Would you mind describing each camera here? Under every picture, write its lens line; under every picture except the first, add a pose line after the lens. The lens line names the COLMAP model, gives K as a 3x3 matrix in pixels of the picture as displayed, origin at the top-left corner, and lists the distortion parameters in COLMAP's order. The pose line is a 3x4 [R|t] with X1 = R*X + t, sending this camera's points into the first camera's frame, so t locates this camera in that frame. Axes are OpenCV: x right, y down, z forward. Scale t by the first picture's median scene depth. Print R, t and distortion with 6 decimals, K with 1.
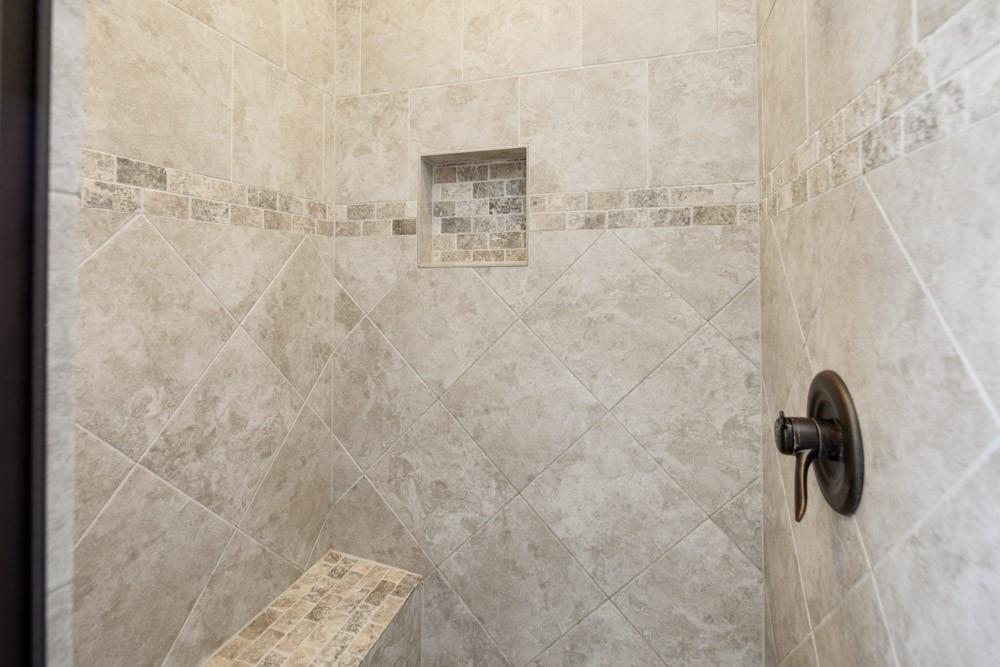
lens RADIAL K [[486.6, 0, 502.5], [0, 486.6, 266.8], [0, 0, 1]] dist [0.000129, -0.000729]
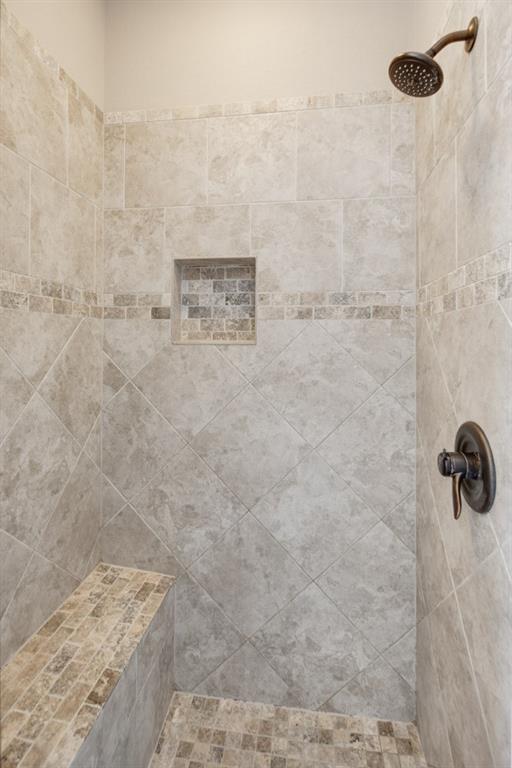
lens RADIAL K [[379.0, 0, 254.8], [0, 379.0, 336.3], [0, 0, 1]] dist [-0.000018, -0.000955]
pose [[0.987484, 0.015504, 0.156954, -0.128219], [-0.016842, 0.999832, 0.007196, -0.035420], [-0.156816, -0.009750, 0.987580, -0.054974]]
